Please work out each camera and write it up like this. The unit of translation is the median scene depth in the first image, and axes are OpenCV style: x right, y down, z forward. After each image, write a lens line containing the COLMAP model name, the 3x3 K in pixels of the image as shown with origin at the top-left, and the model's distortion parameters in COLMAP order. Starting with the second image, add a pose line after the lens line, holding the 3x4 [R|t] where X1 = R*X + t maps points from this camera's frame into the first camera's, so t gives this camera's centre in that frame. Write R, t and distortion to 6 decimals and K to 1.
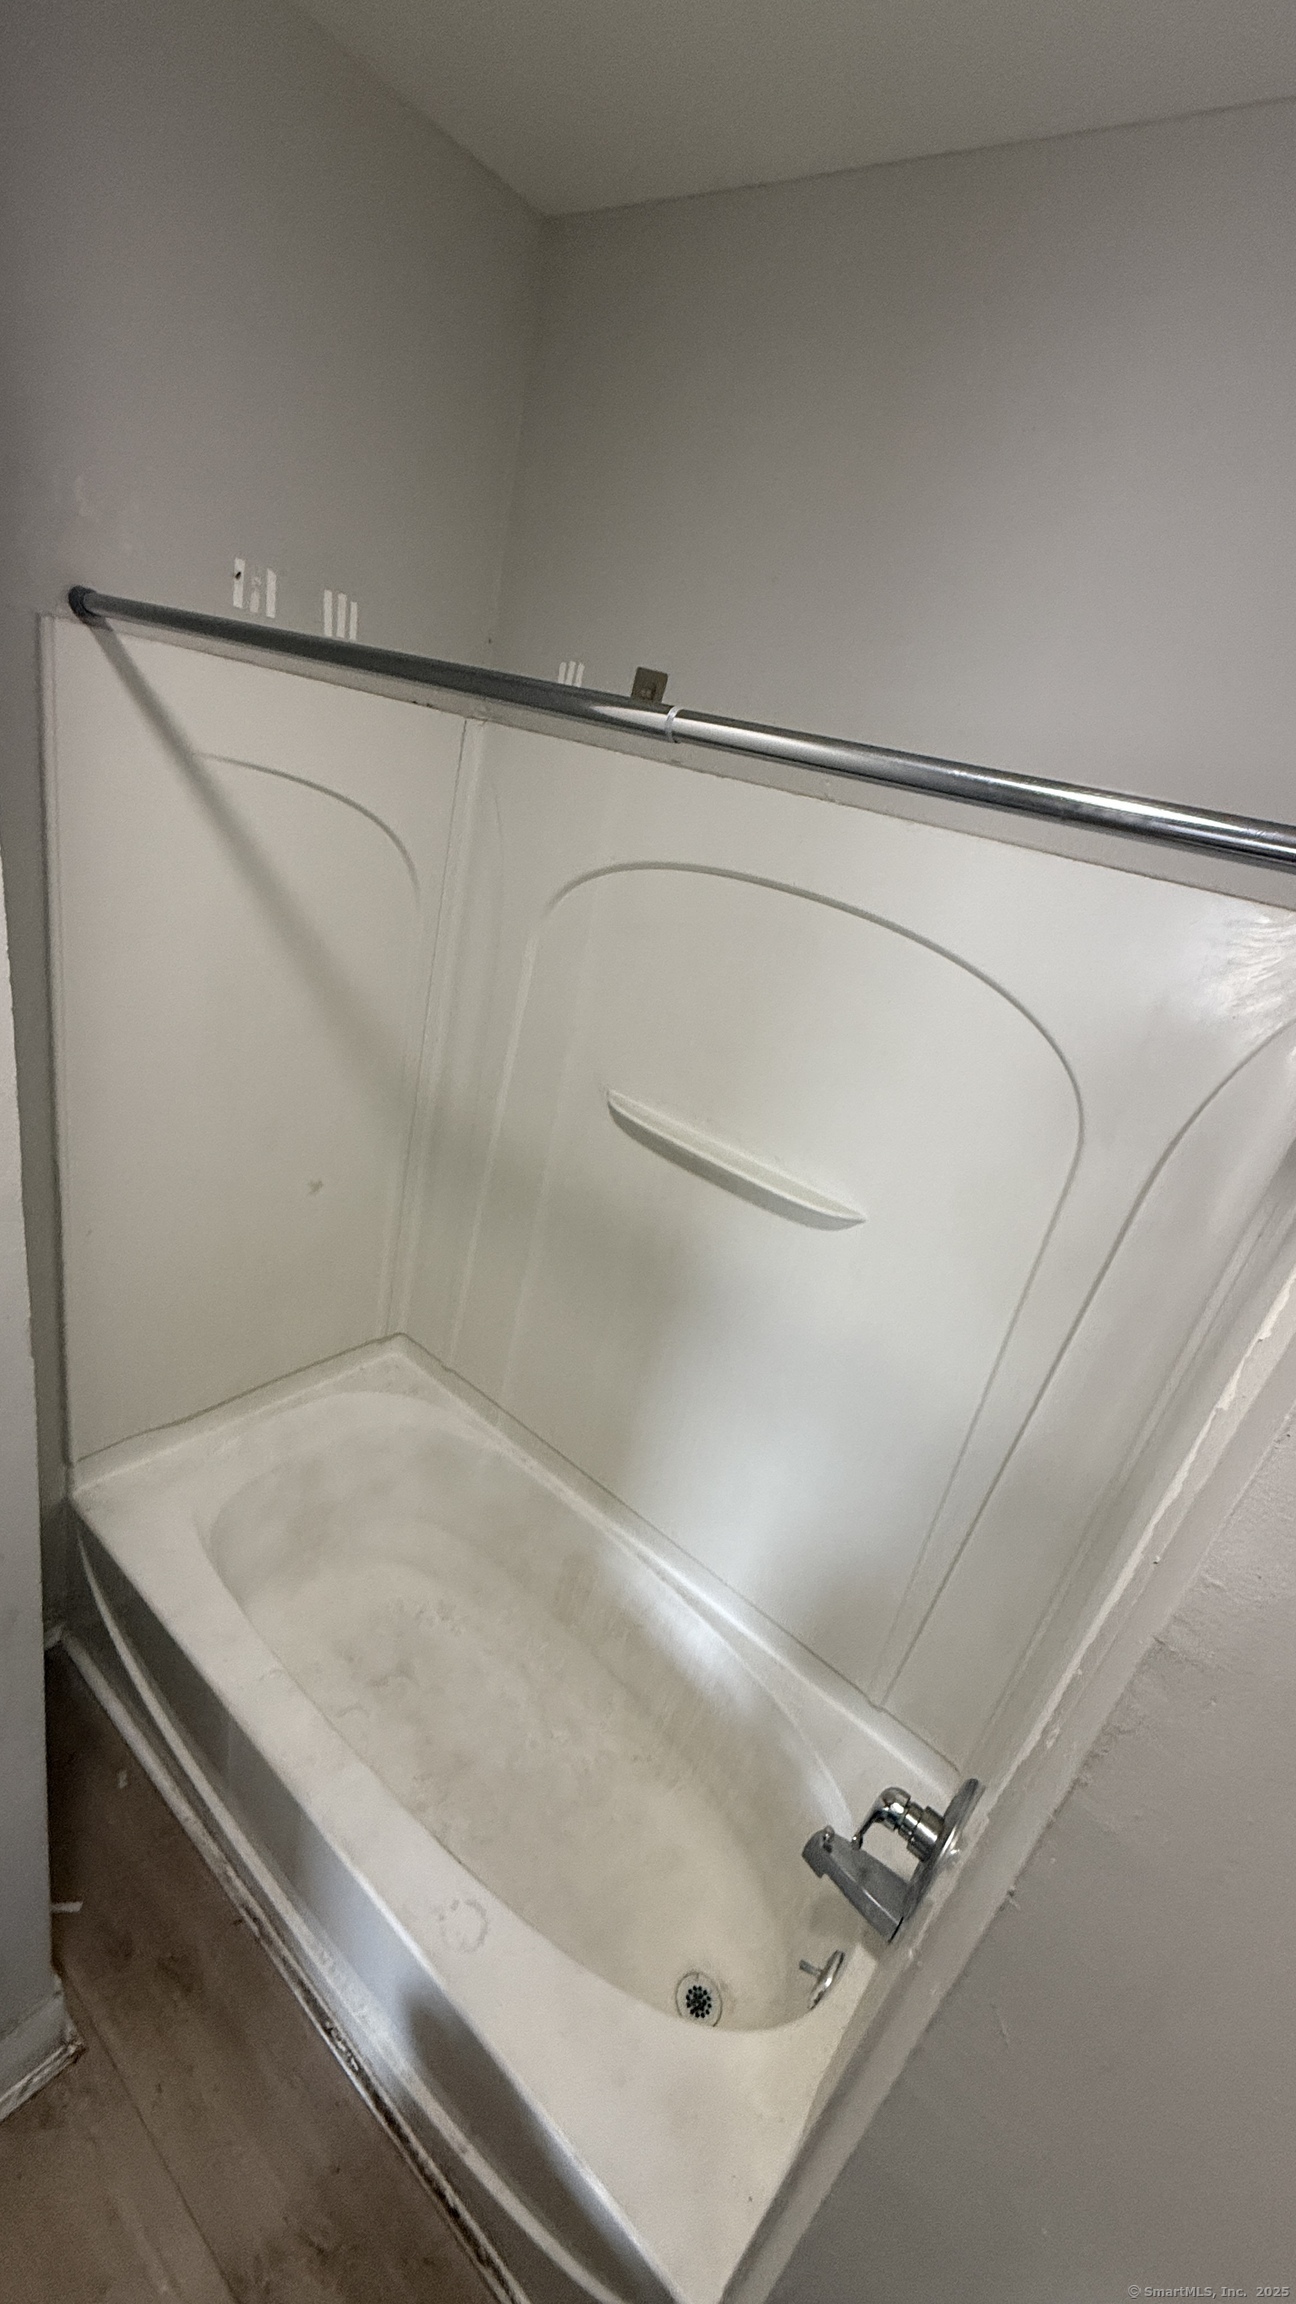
lens RADIAL K [[913.0, 0, 648.0], [0, 913.0, 1152.0], [0, 0, 1]] dist [0.000426, 0.000038]
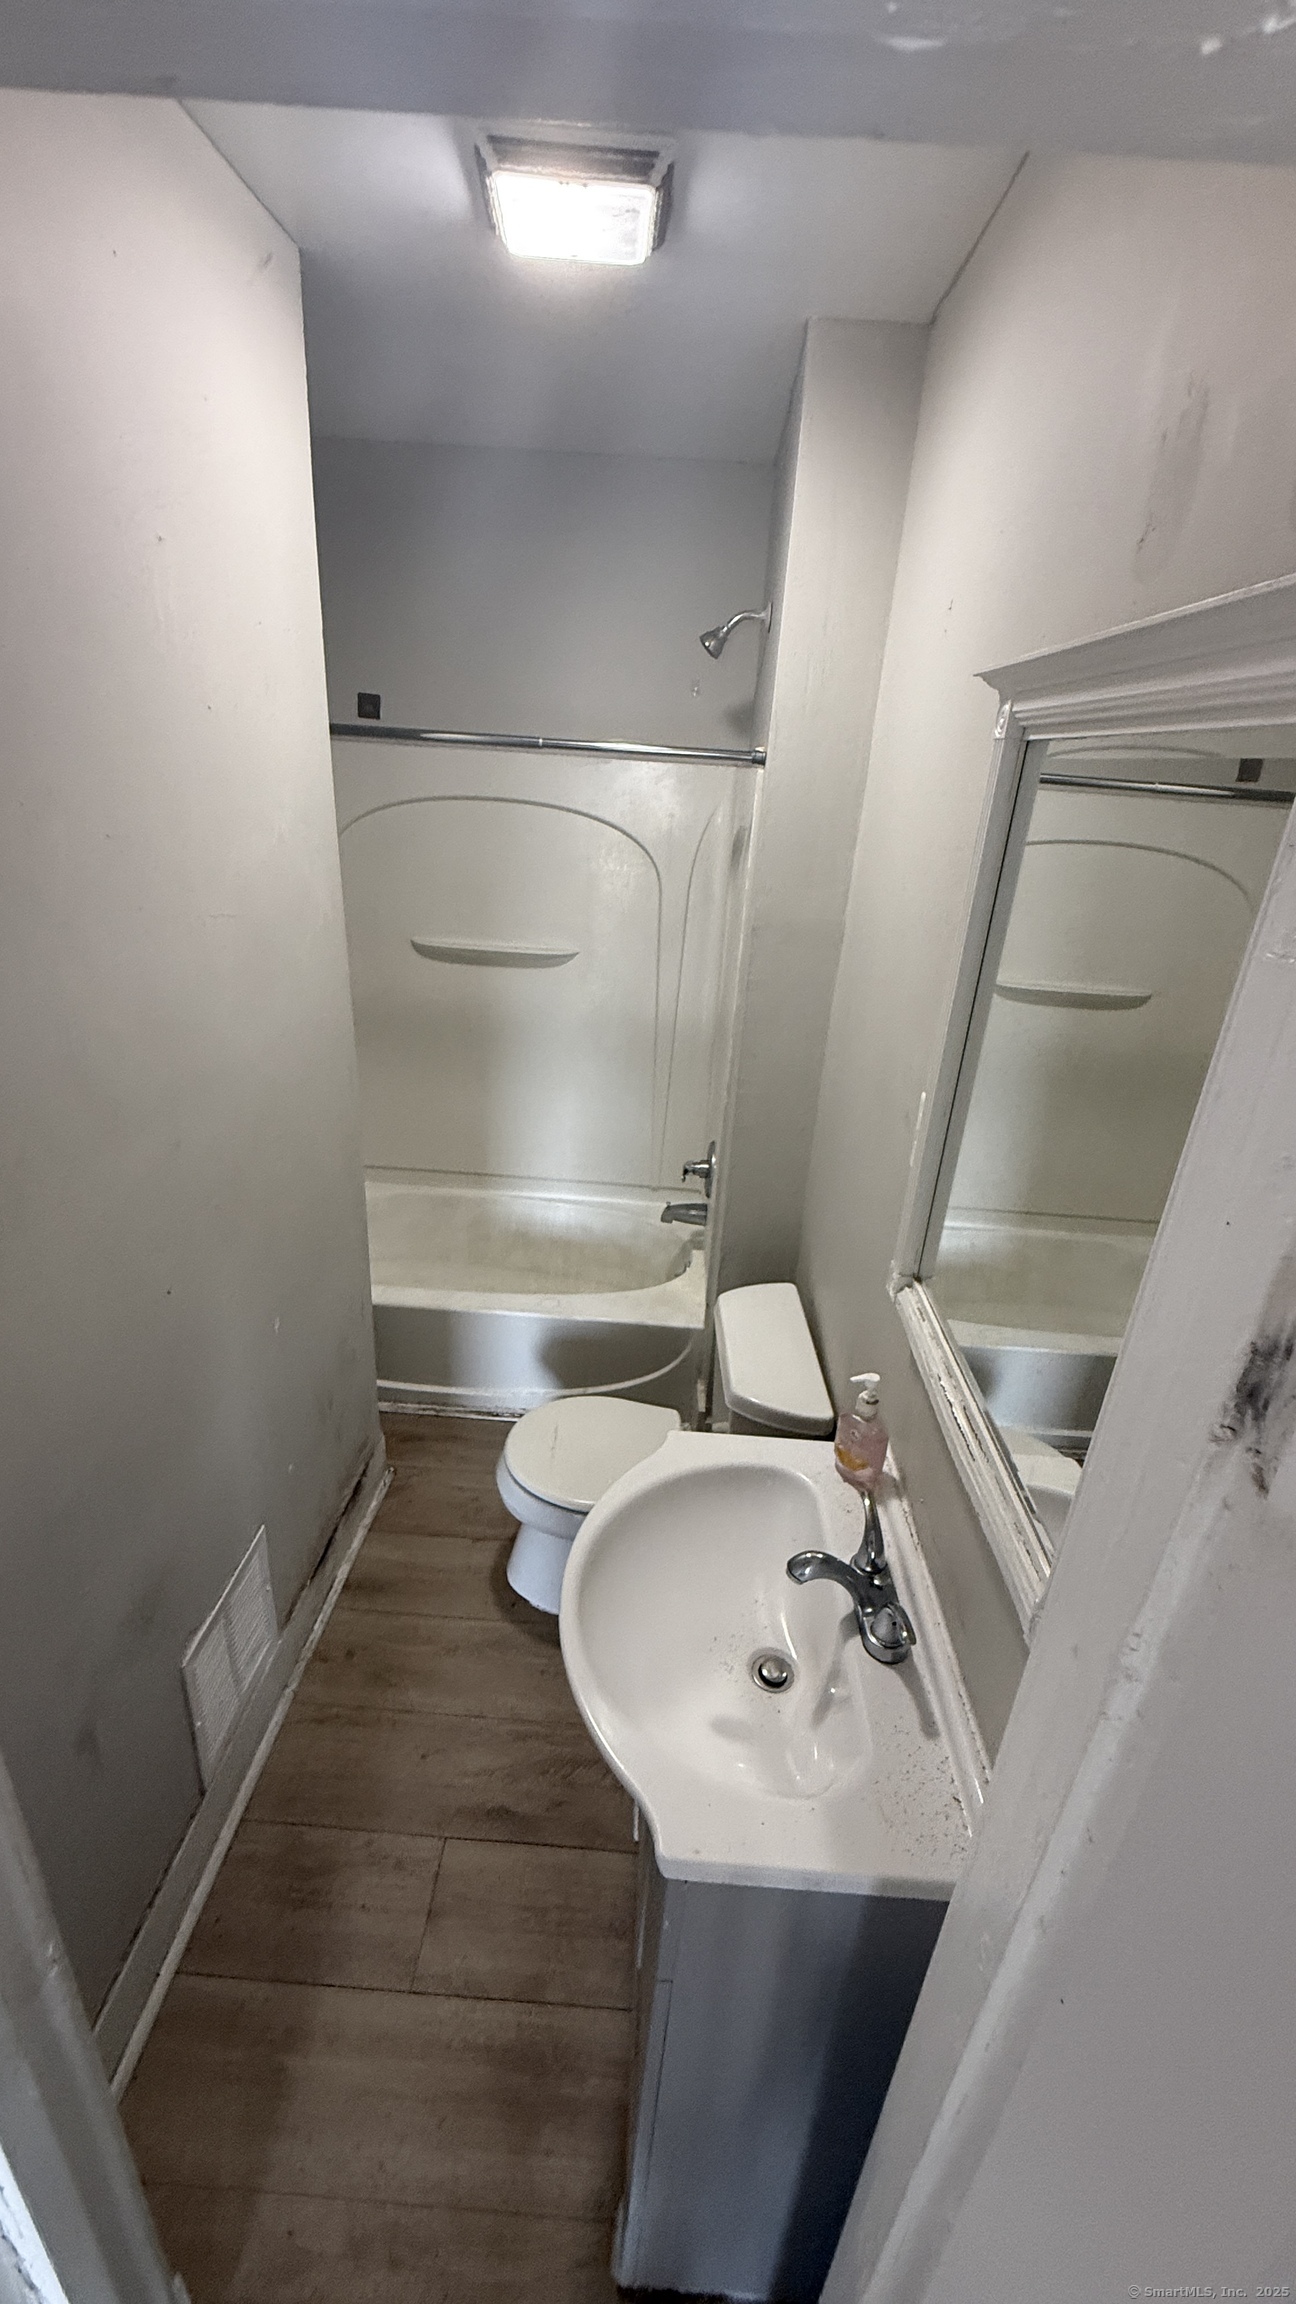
lens RADIAL K [[916.3, 0, 646.0], [0, 916.3, 1143.1], [0, 0, 1]] dist [0.001105, -0.000062]
pose [[0.808128, -0.372654, 0.456135, -0.663892], [0.328857, 0.927934, 0.175474, 0.140968], [-0.488654, 0.008198, 0.872439, -0.779364]]
